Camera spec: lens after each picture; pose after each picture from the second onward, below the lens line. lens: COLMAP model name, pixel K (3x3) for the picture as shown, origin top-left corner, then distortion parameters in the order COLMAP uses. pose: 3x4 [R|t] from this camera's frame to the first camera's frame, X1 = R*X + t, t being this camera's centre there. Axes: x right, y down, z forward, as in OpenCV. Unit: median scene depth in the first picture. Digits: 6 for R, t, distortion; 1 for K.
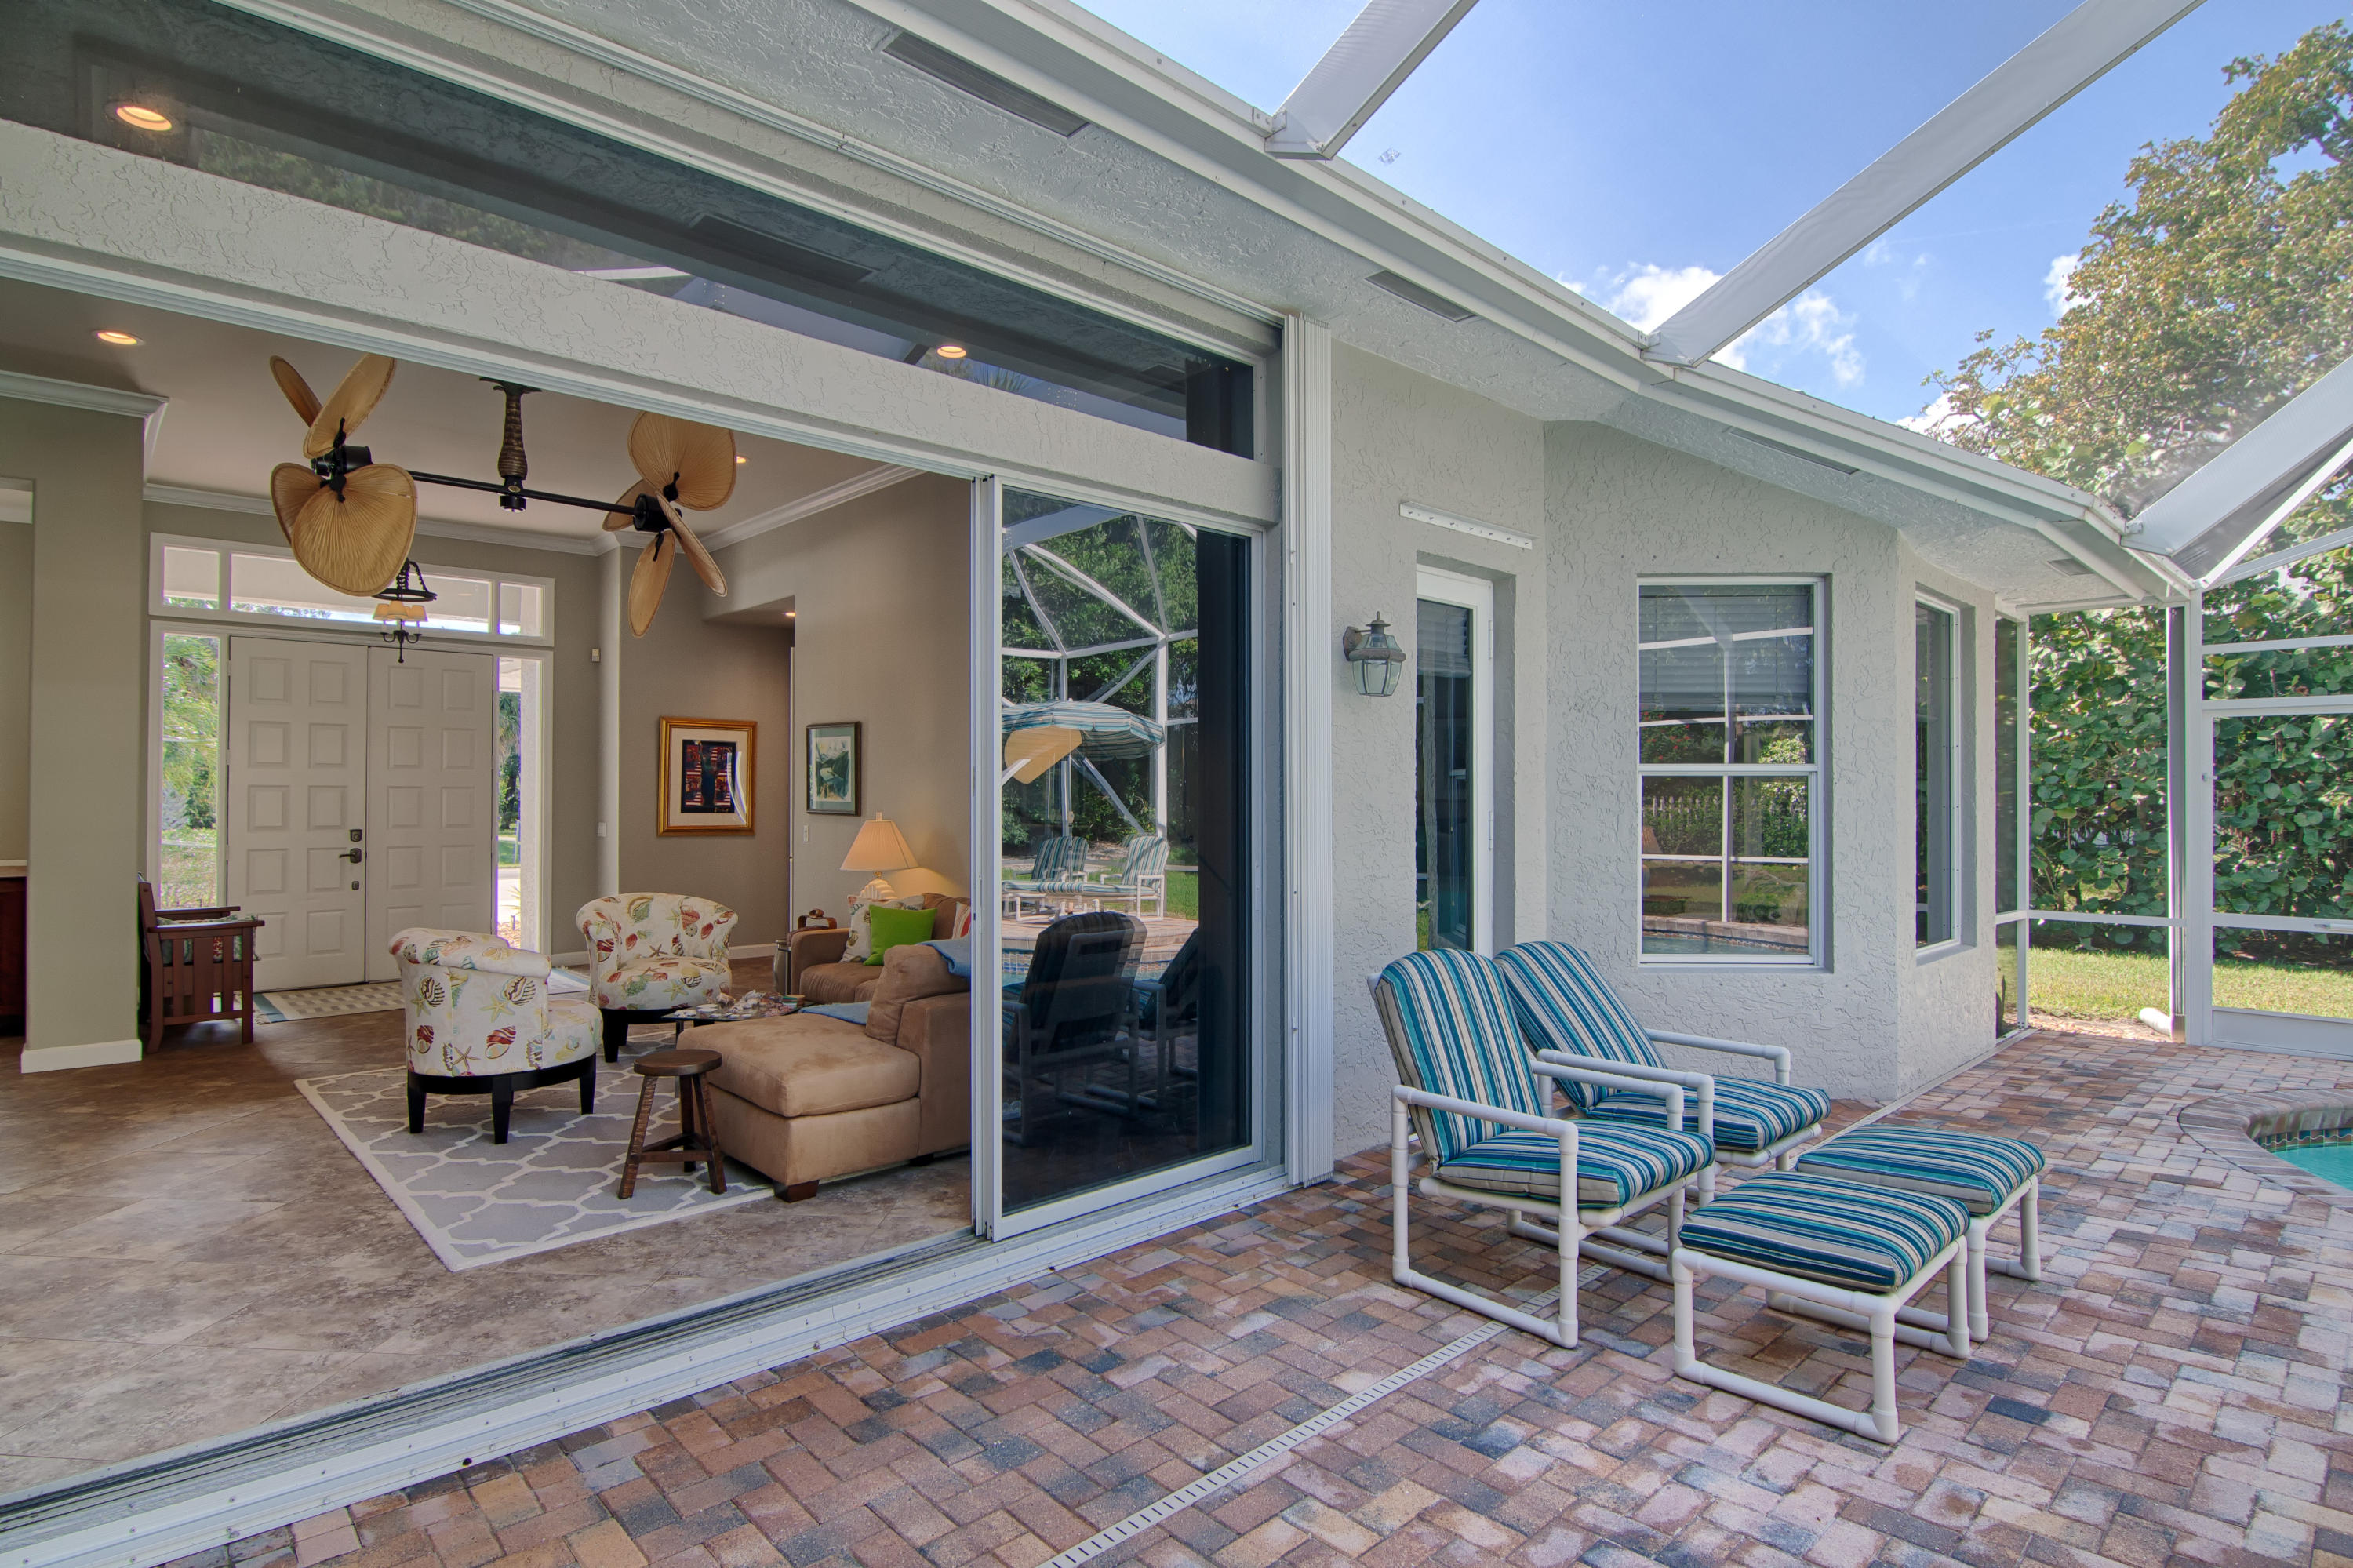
lens RADIAL K [[1208.4, 0, 1176.5], [0, 1208.4, 784.0], [0, 0, 1]] dist [0.001688, -0.000203]
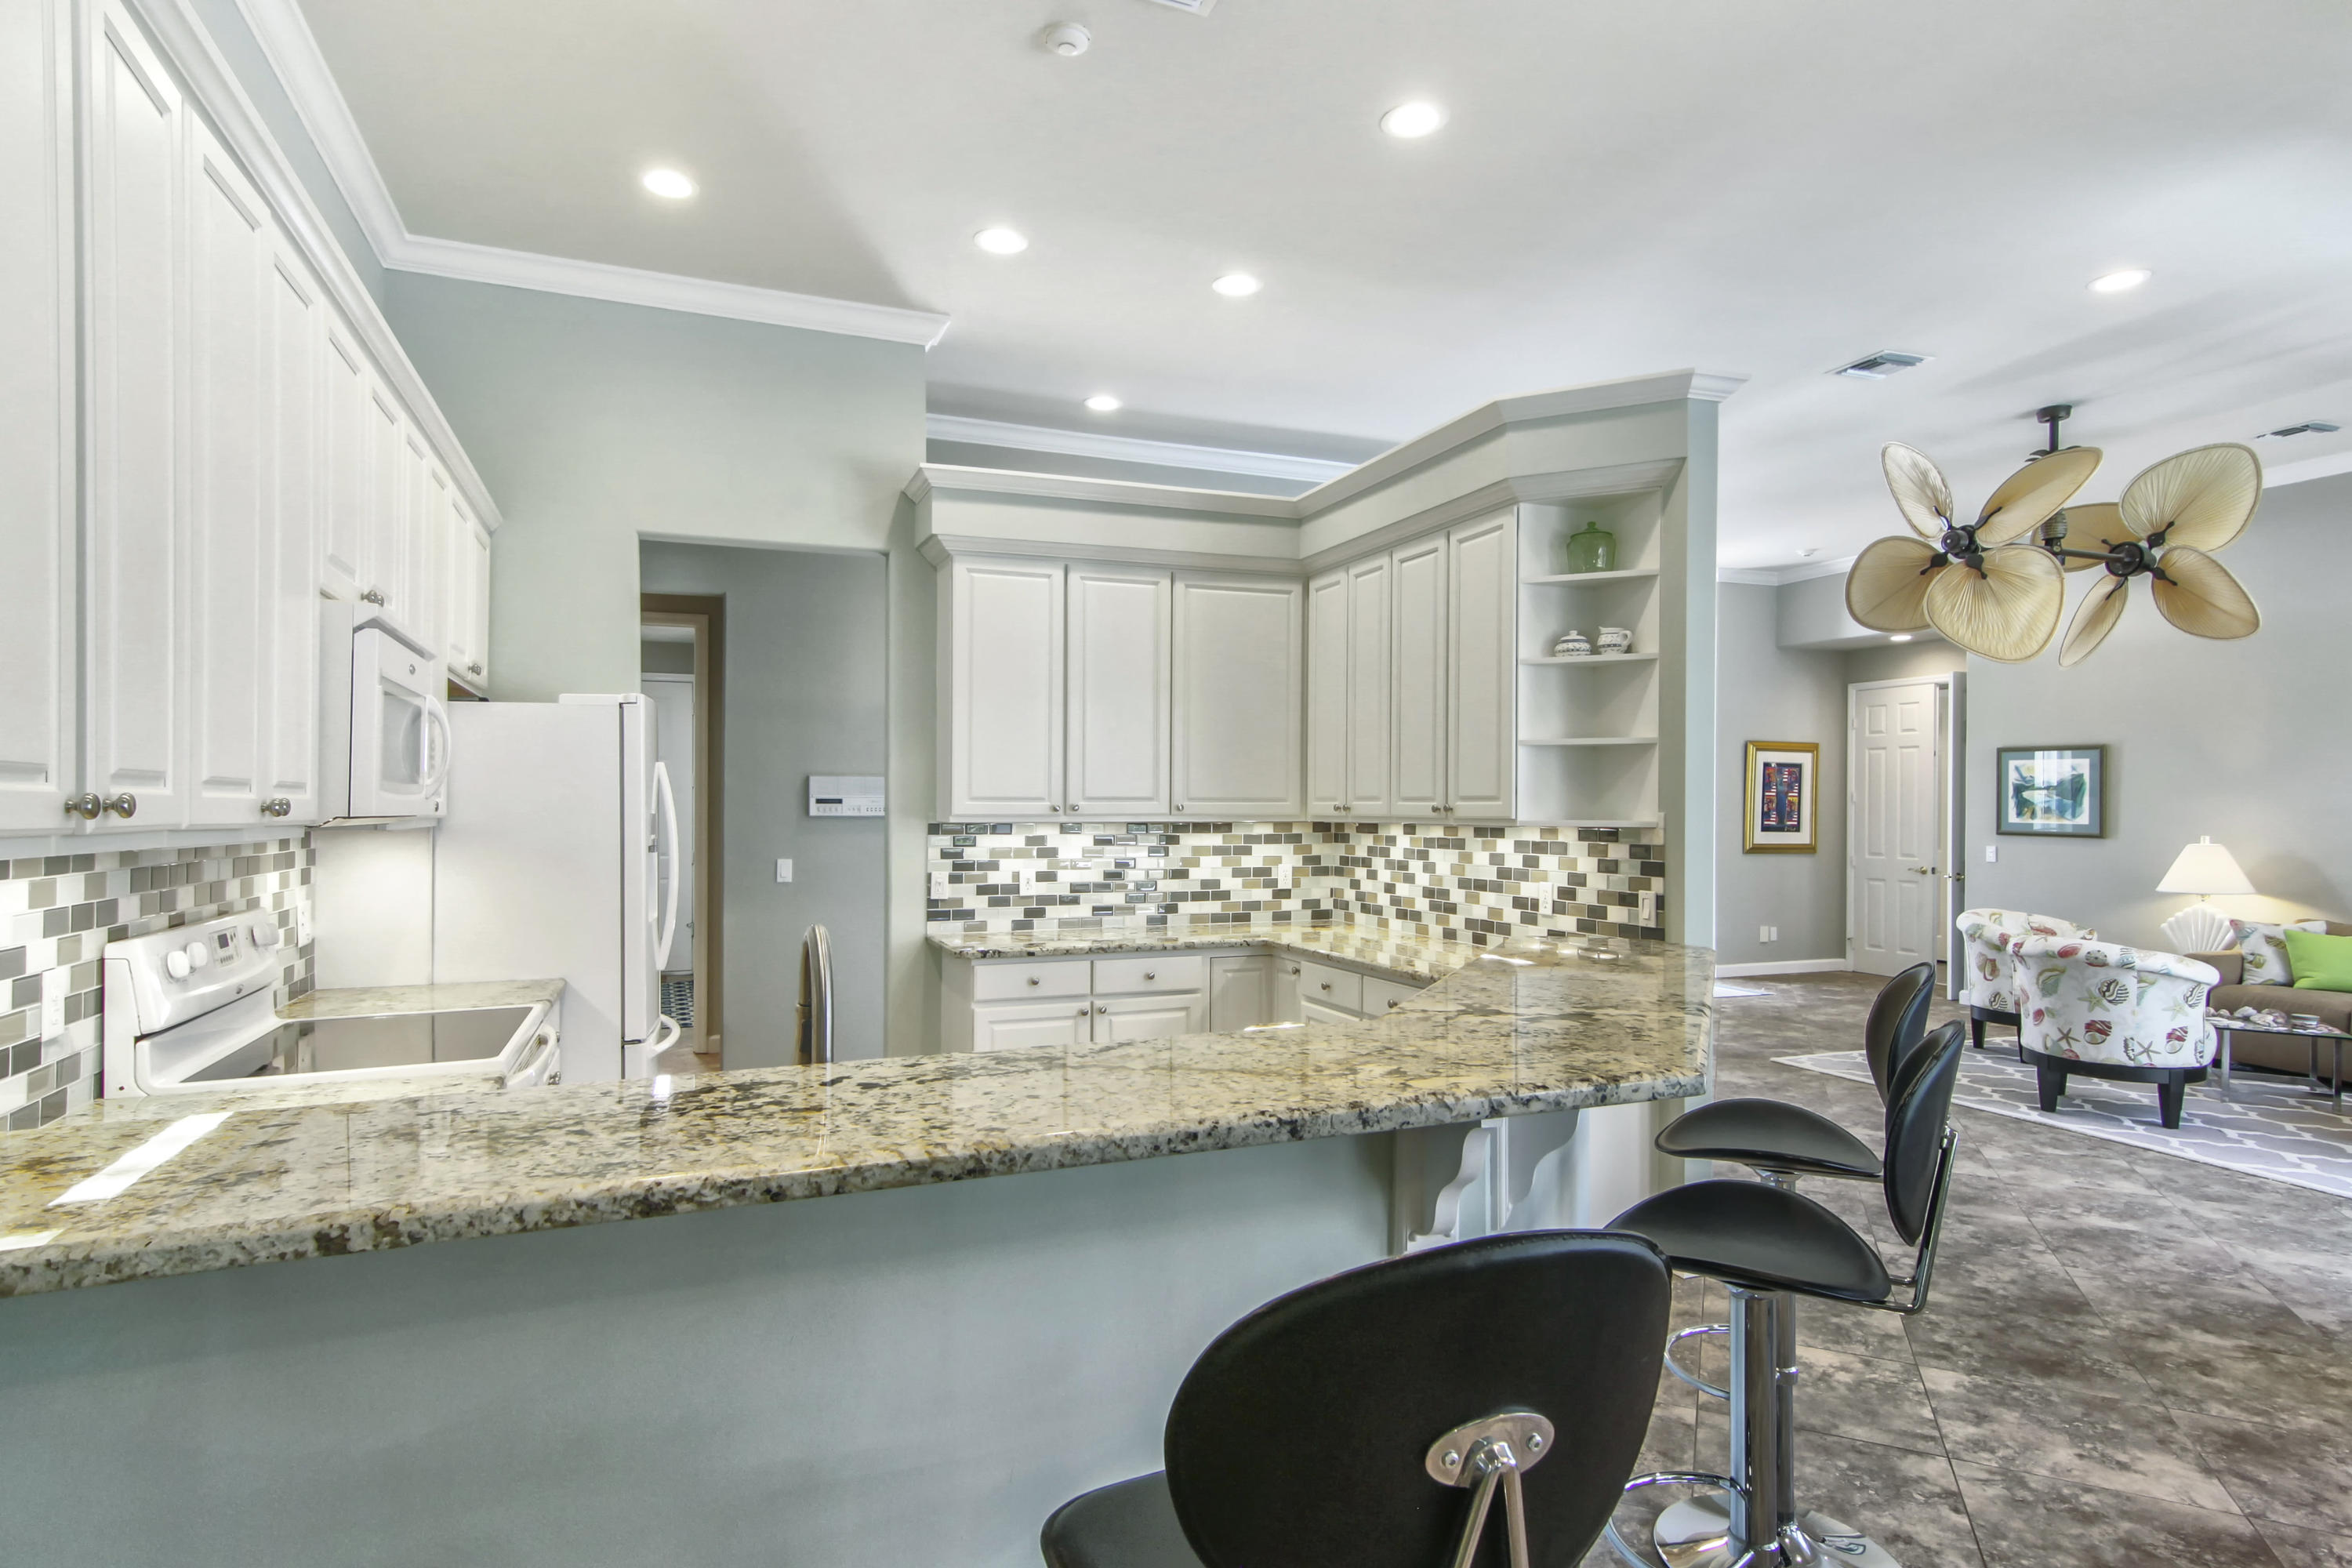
lens RADIAL K [[1254.6, 0, 1175.9], [0, 1254.6, 812.7], [0, 0, 1]] dist [0.001031, 0.000133]
pose [[0.929586, 0.003191, -0.368592, -0.565214], [0.001952, 0.999906, 0.013579, -0.009719], [0.368601, -0.013342, 0.929492, -0.248395]]
